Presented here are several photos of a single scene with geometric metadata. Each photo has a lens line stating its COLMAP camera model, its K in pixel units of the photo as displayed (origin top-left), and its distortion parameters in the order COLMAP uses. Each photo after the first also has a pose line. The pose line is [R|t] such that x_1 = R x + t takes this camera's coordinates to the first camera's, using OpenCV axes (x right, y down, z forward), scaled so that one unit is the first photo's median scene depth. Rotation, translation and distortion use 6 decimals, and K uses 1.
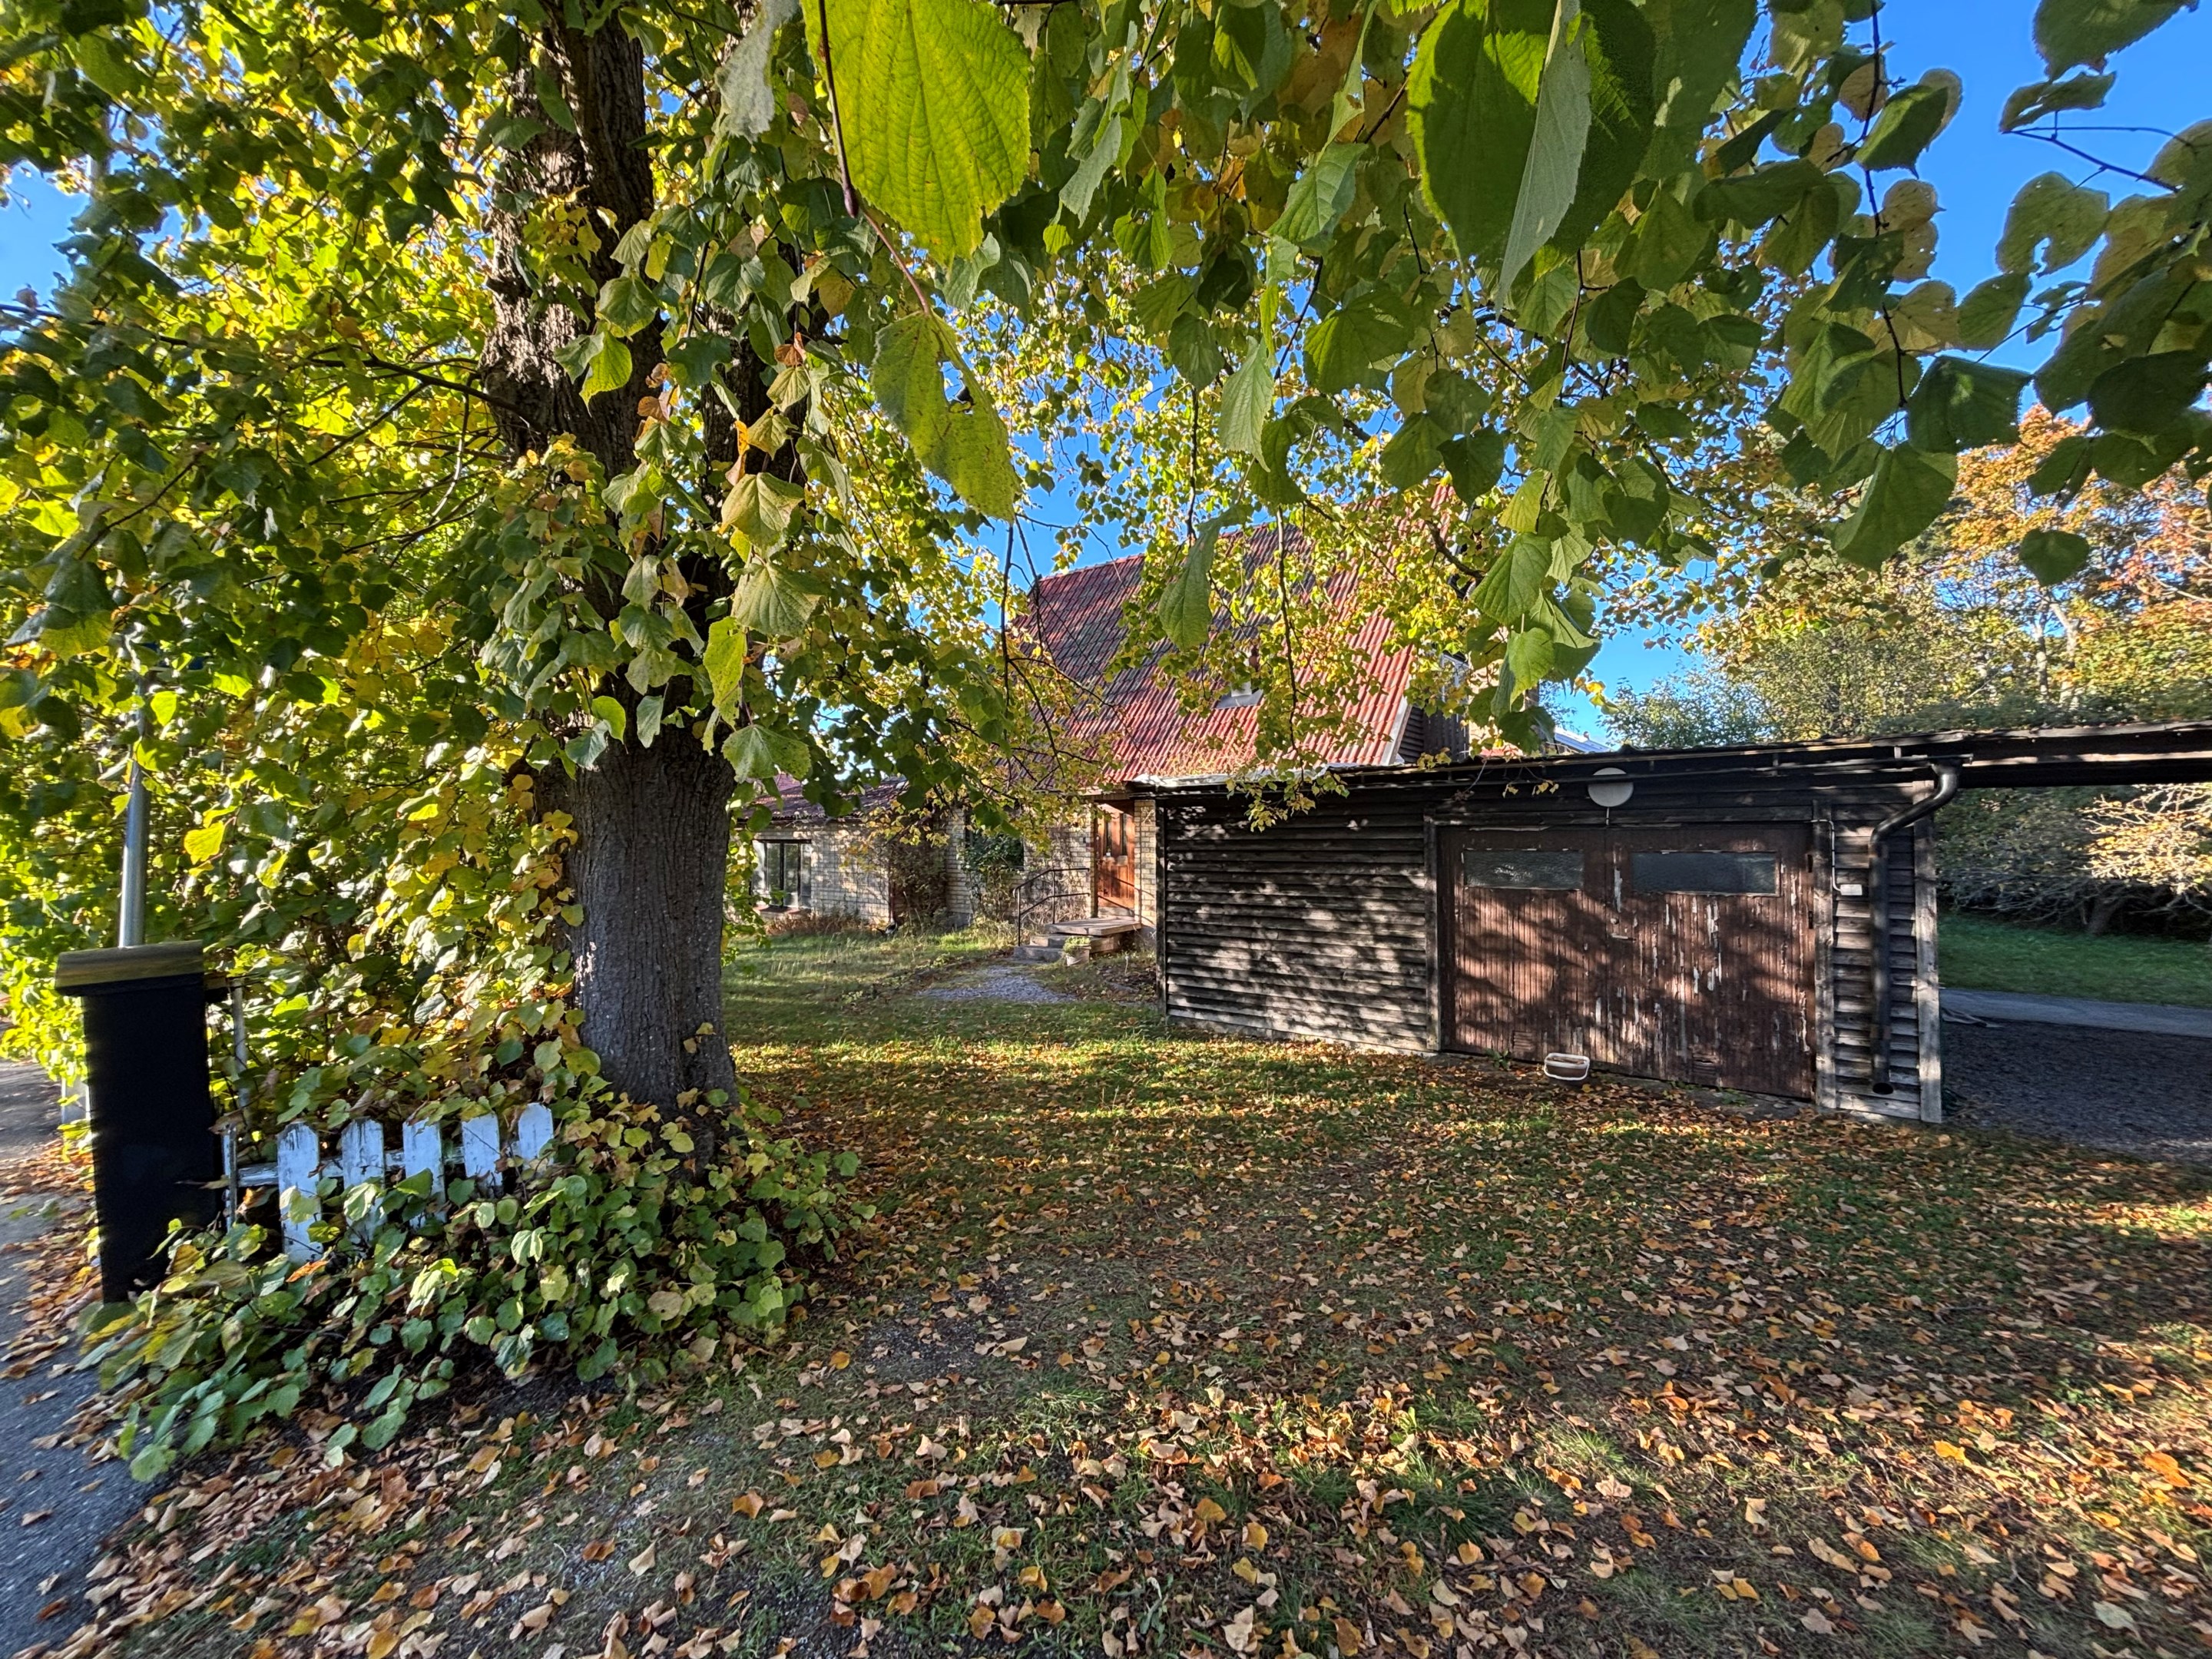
lens RADIAL K [[885.2, 0, 1091.5], [0, 885.2, 812.7], [0, 0, 1]] dist [0.001087, 0.000487]
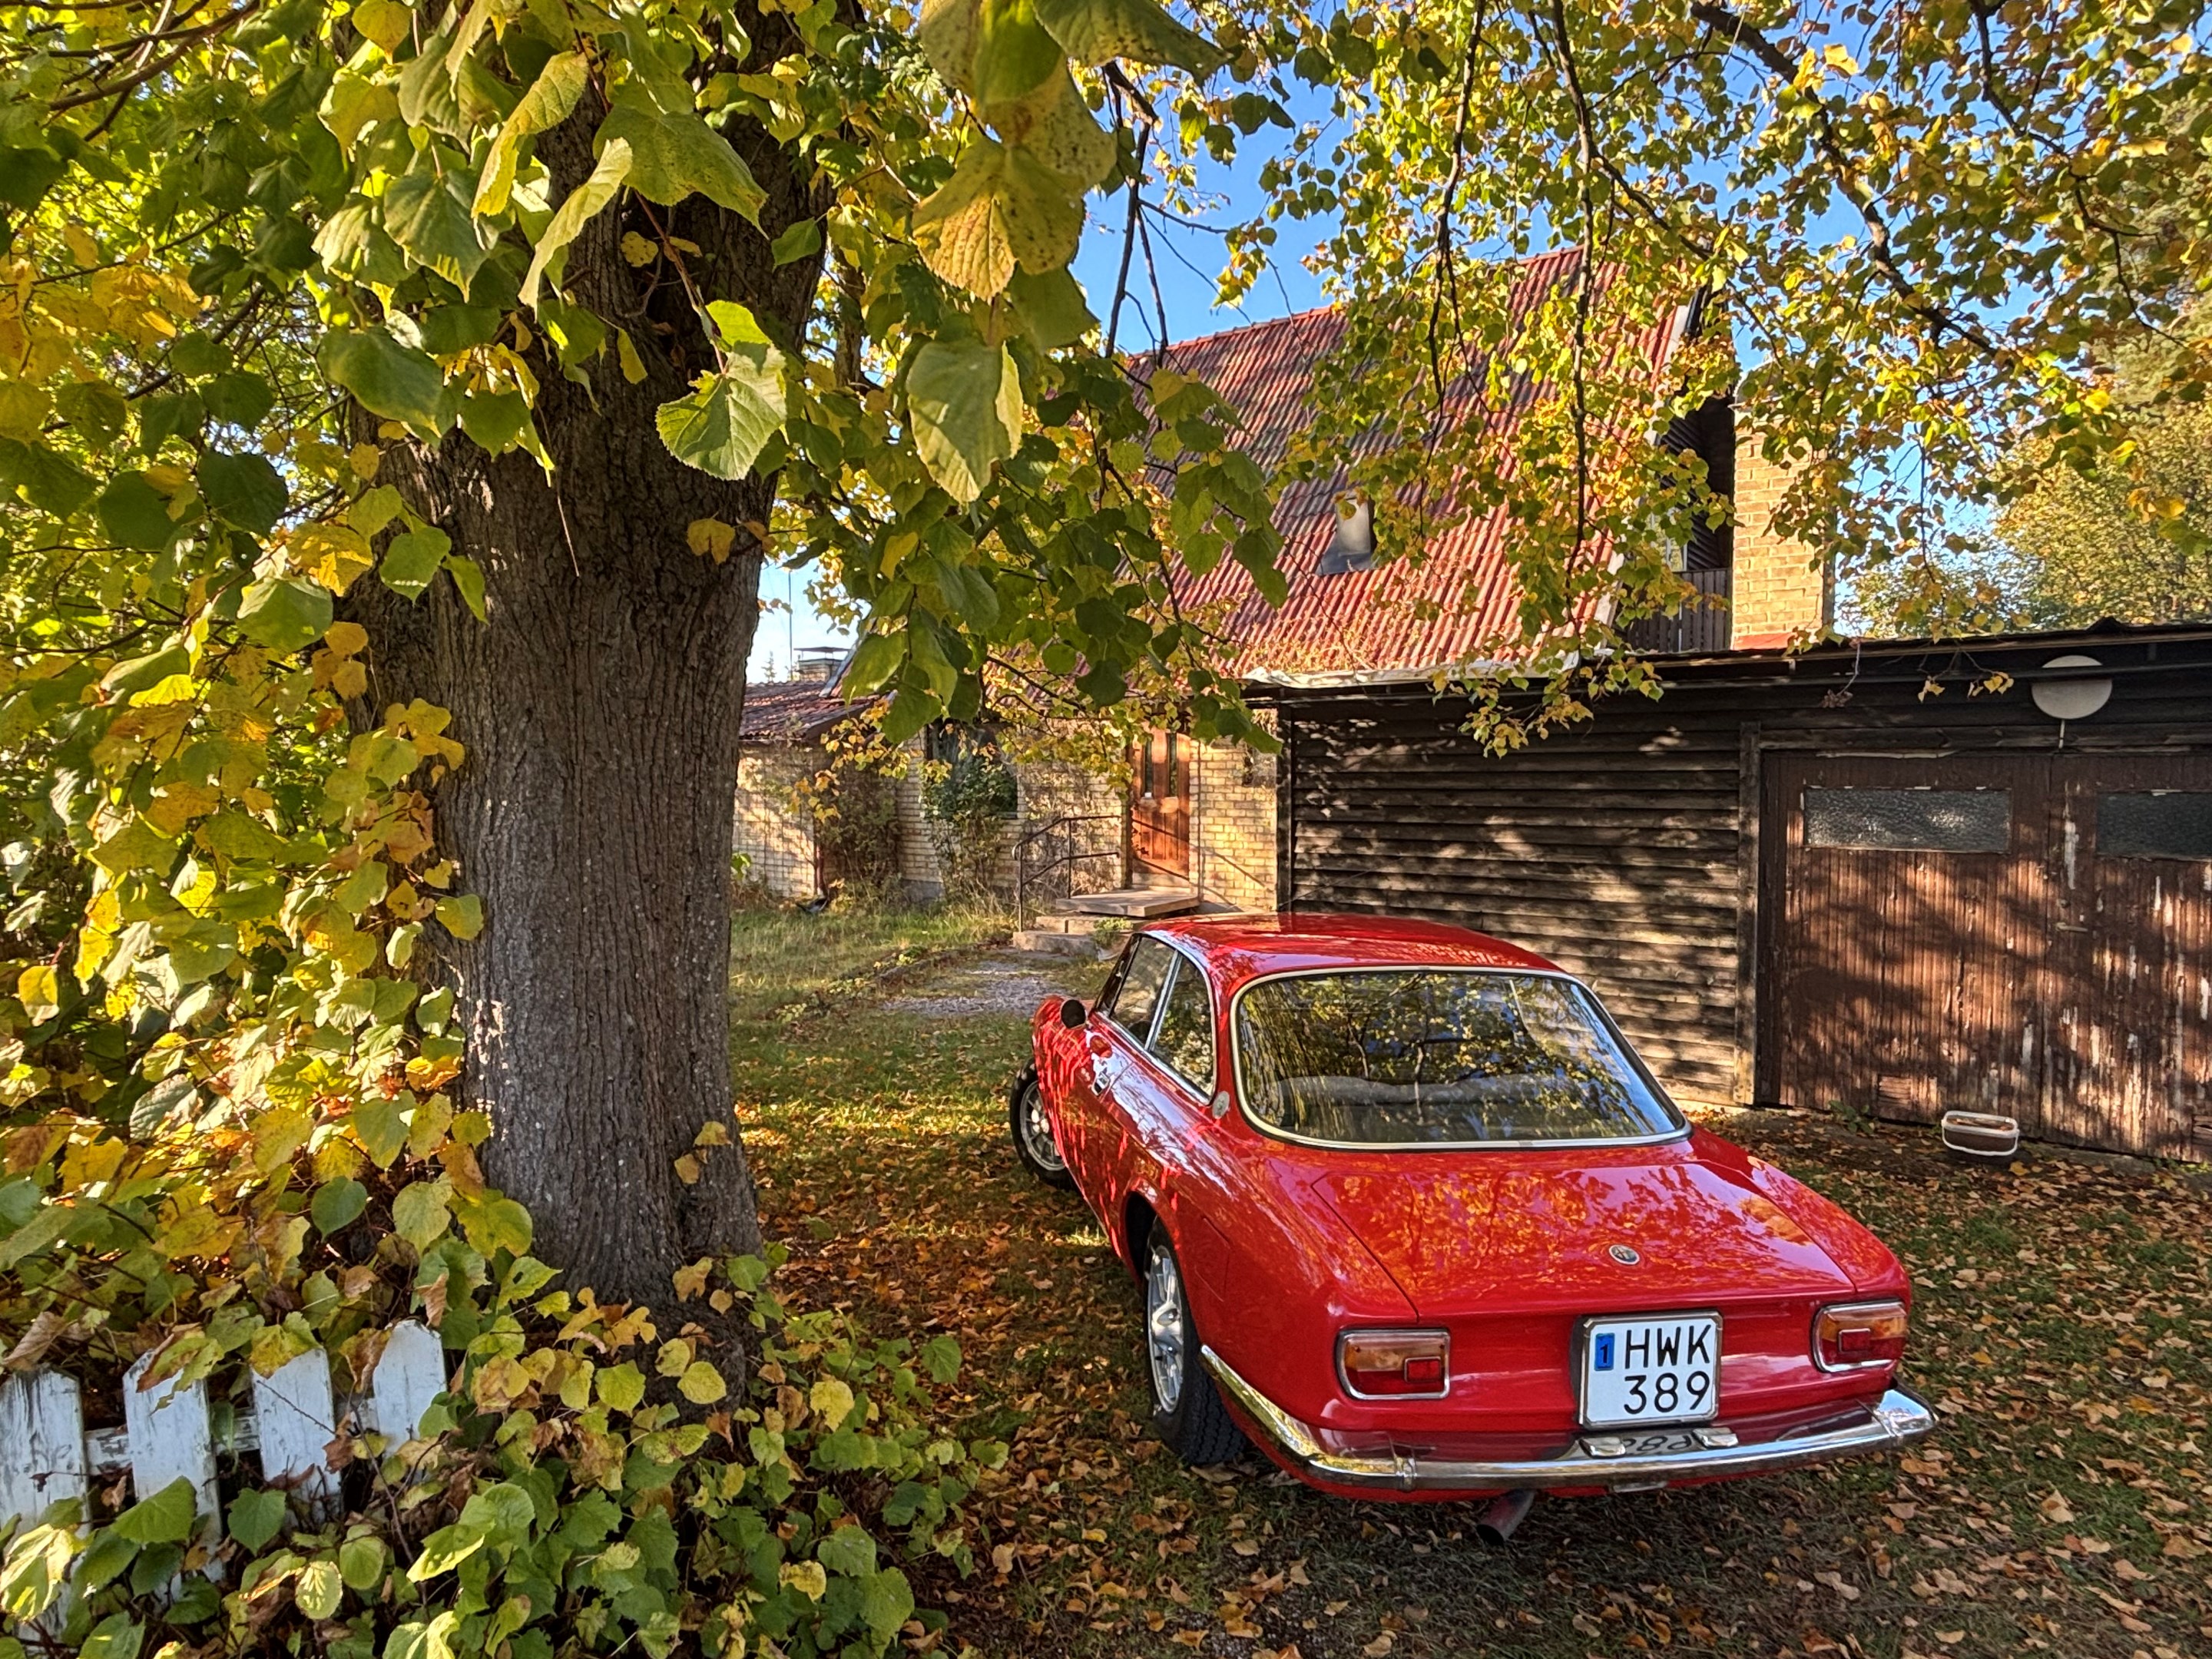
lens RADIAL K [[1241.2, 0, 1080.4], [0, 1241.2, 801.6], [0, 0, 1]] dist [0.002150, -0.001820]
pose [[0.999755, 0.002265, 0.022007, -0.200060], [-0.003432, 0.998580, 0.053154, 0.012087], [-0.021855, -0.053216, 0.998344, 0.244833]]
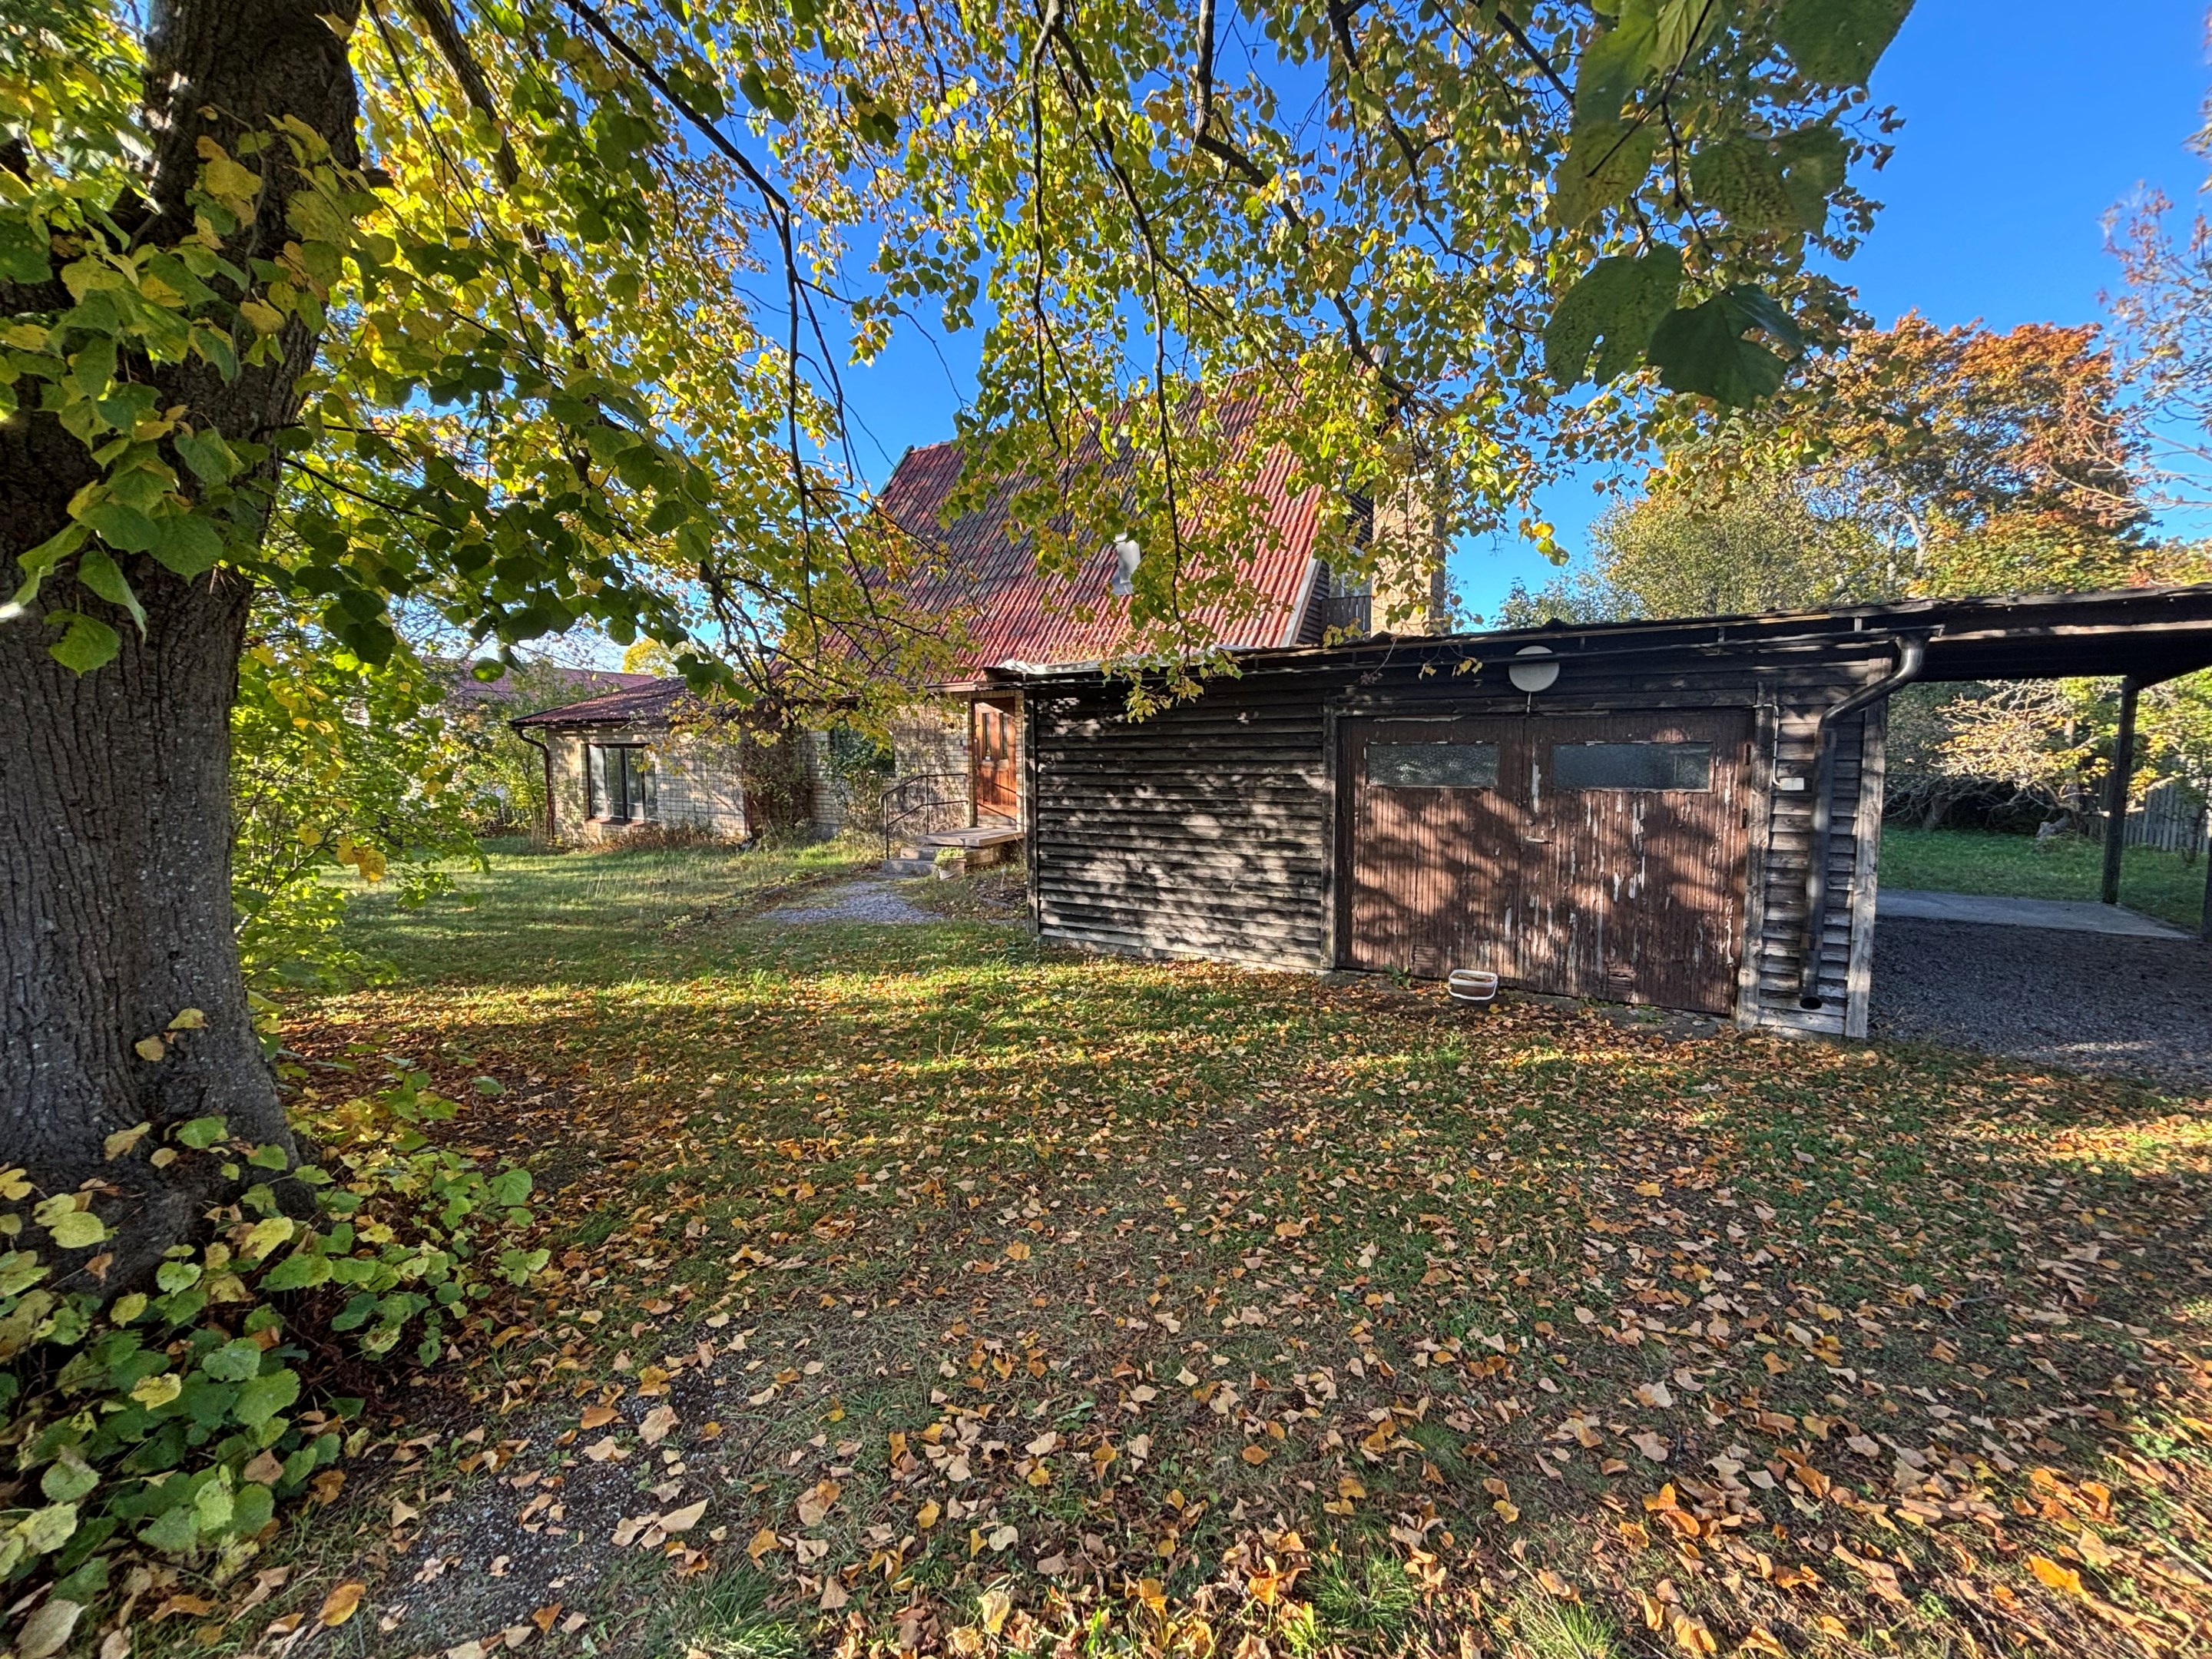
lens RADIAL K [[885.2, 0, 1089.0], [0, 885.2, 810.0], [0, 0, 1]] dist [0.001087, 0.000487]
pose [[0.994071, -0.011608, 0.108111, 0.093847], [0.000762, 0.995004, 0.099832, 0.034760], [-0.108730, -0.099158, 0.989114, 0.289702]]
